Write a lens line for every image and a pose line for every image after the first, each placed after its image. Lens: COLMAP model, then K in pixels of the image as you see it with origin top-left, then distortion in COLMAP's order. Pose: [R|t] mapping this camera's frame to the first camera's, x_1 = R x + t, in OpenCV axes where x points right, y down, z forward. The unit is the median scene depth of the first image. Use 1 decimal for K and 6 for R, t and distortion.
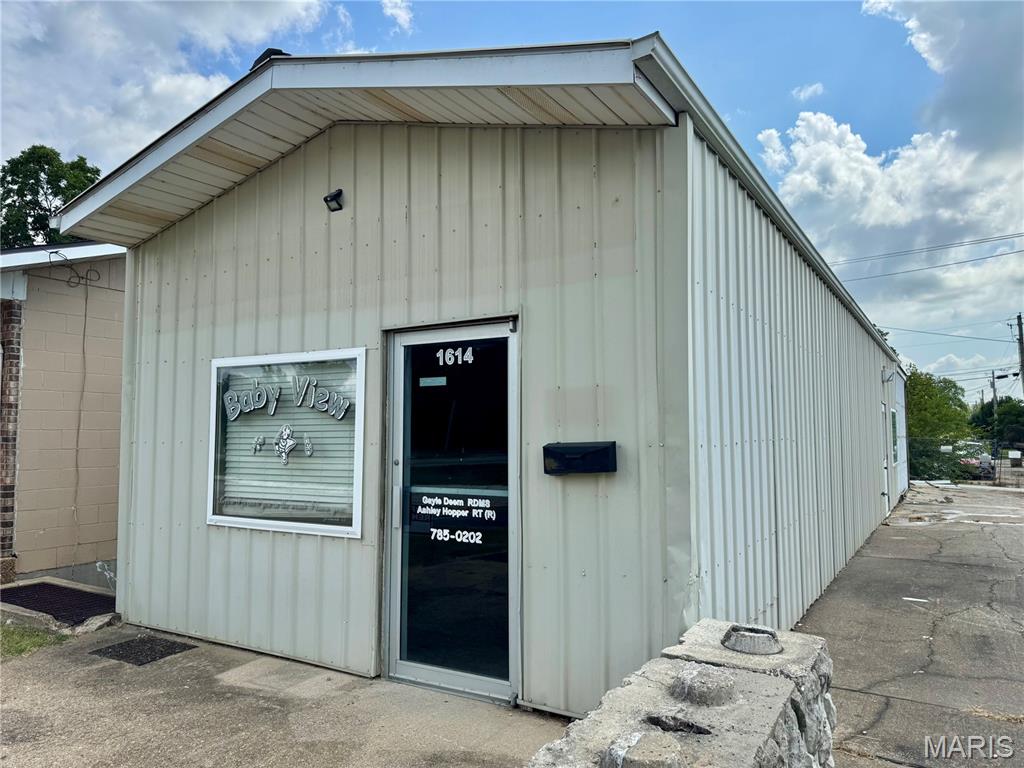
lens RADIAL K [[731.8, 0, 526.6], [0, 731.8, 381.4], [0, 0, 1]] dist [0.115139, -0.225115]
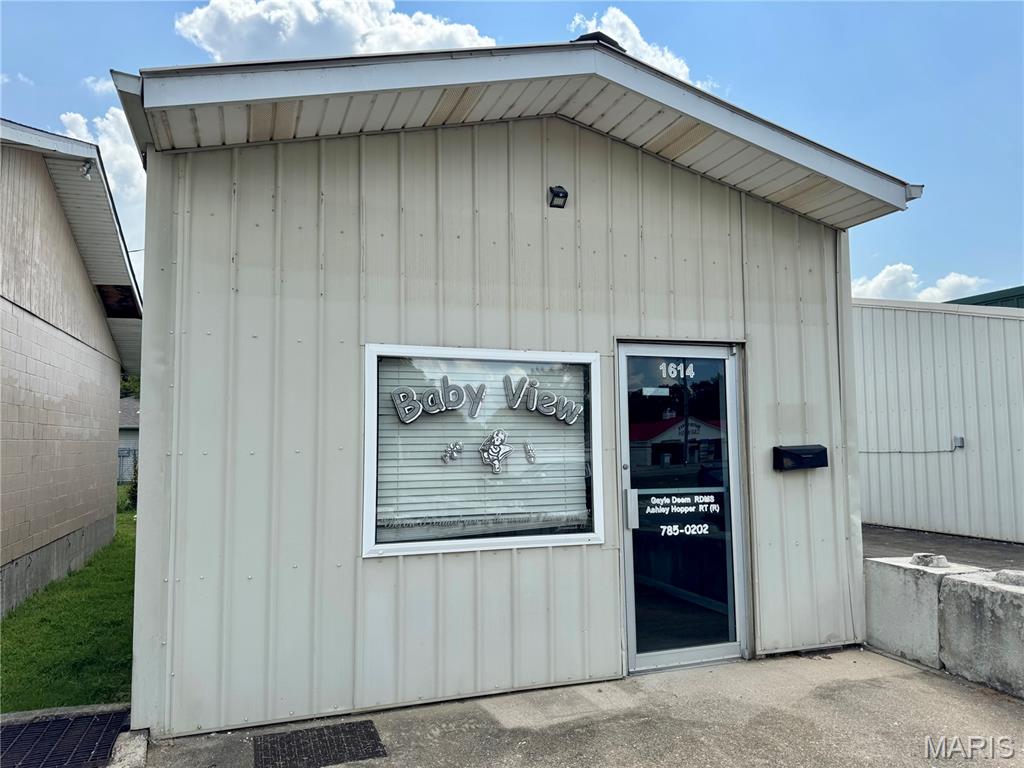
lens RADIAL K [[731.8, 0, 526.6], [0, 731.8, 381.4], [0, 0, 1]] dist [0.115139, -0.225115]
pose [[0.622403, 0.061966, 0.780240, -1.130371], [-0.051309, 0.997947, -0.038326, 0.037912], [-0.781014, -0.016179, 0.624305, 0.479750]]
